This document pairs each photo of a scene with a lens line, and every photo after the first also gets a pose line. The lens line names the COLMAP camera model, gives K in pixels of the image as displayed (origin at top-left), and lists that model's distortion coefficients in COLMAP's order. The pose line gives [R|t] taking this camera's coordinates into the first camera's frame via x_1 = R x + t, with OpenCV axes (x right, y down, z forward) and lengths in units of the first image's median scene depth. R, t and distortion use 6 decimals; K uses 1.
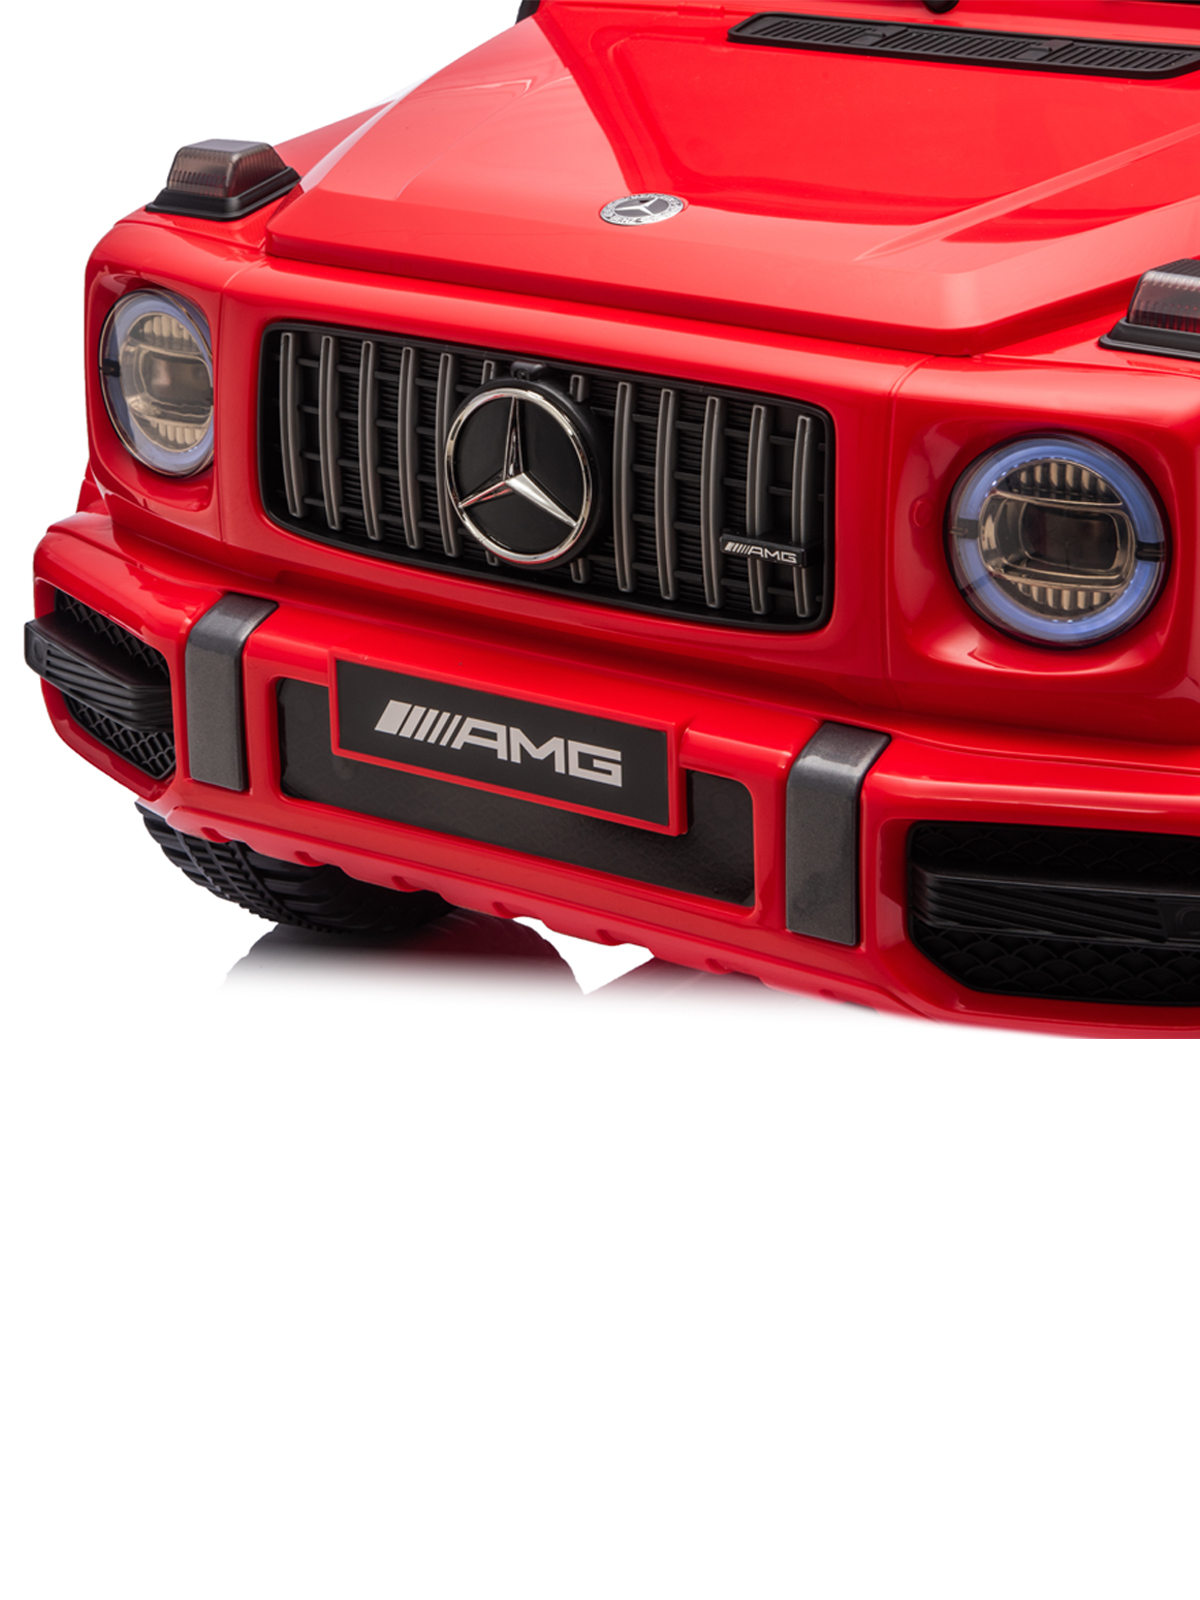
lens RADIAL K [[3648.4, 0, 648.5], [0, 3648.4, 494.6], [0, 0, 1]] dist [0.231542, 0.000000]
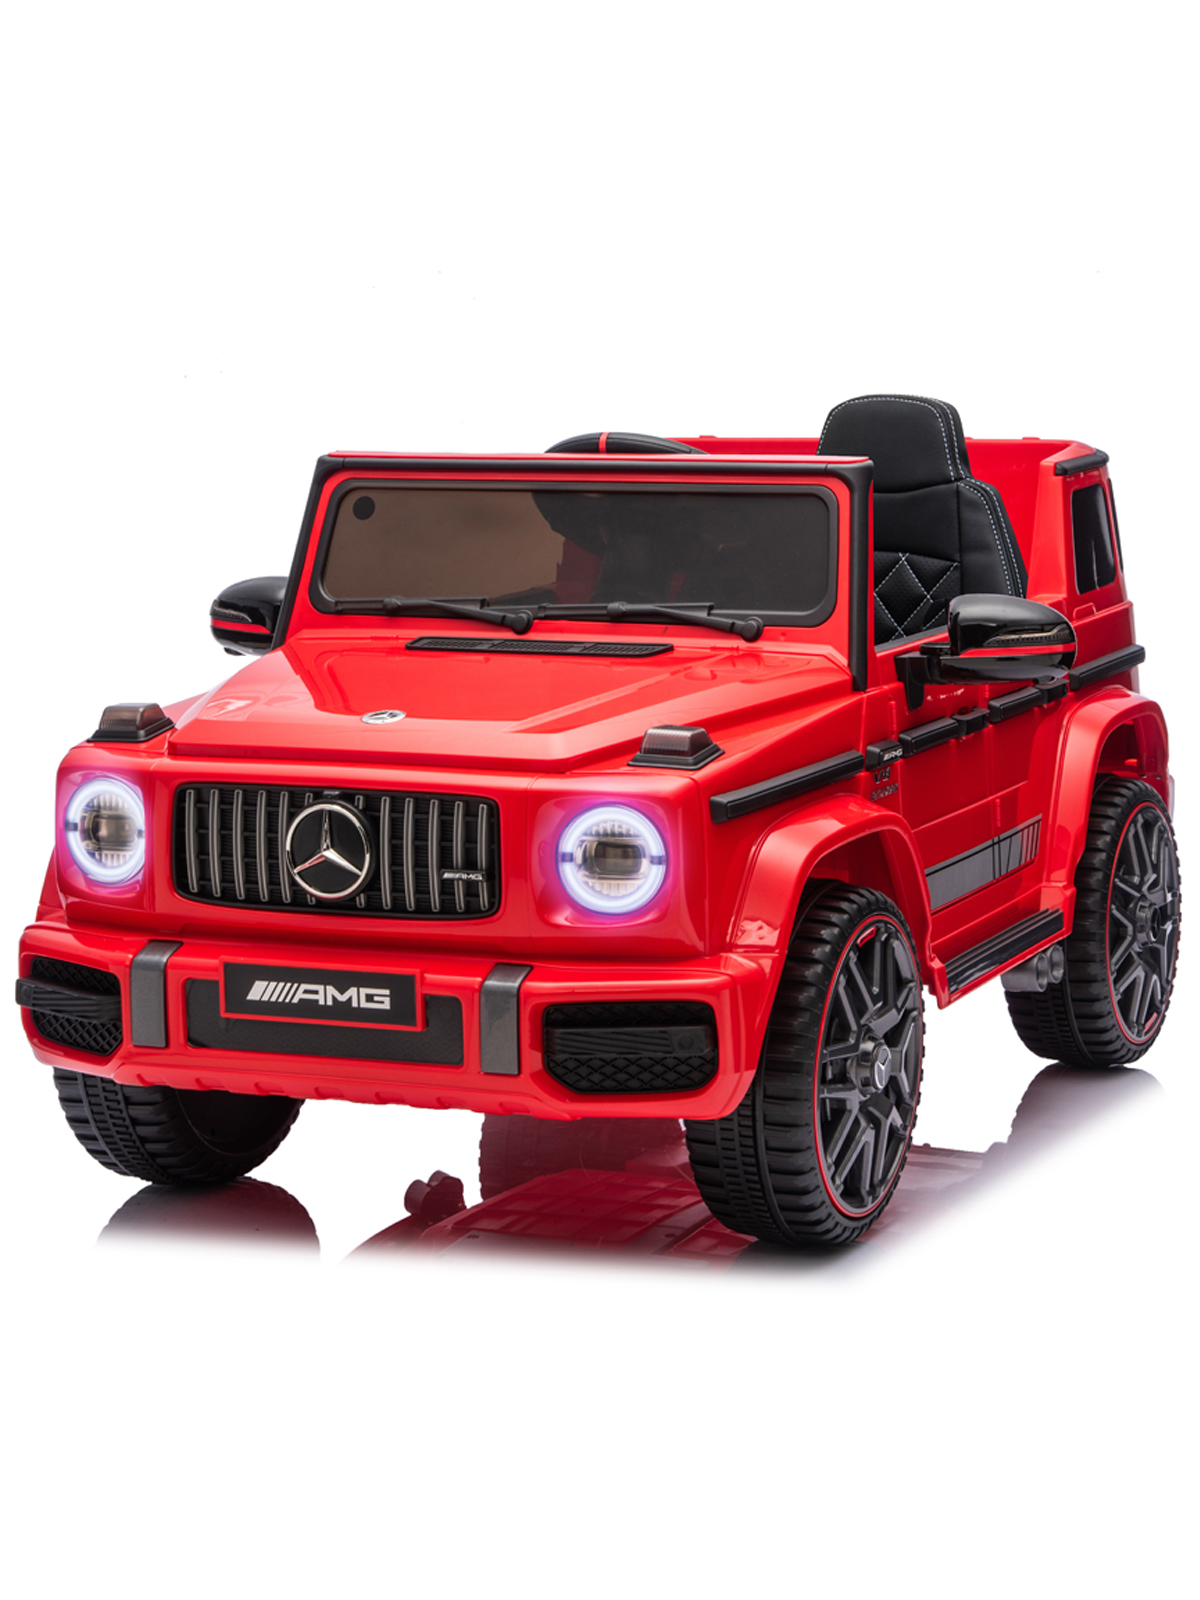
lens RADIAL K [[3427.5, 0, 776.8], [0, 3427.5, 737.1], [0, 0, 1]] dist [0.359700, 0.000000]
pose [[0.981618, -0.026603, 0.188994, -0.142498], [0.056473, 0.986382, -0.154471, 0.224545], [-0.182311, 0.162305, 0.969753, -0.785700]]
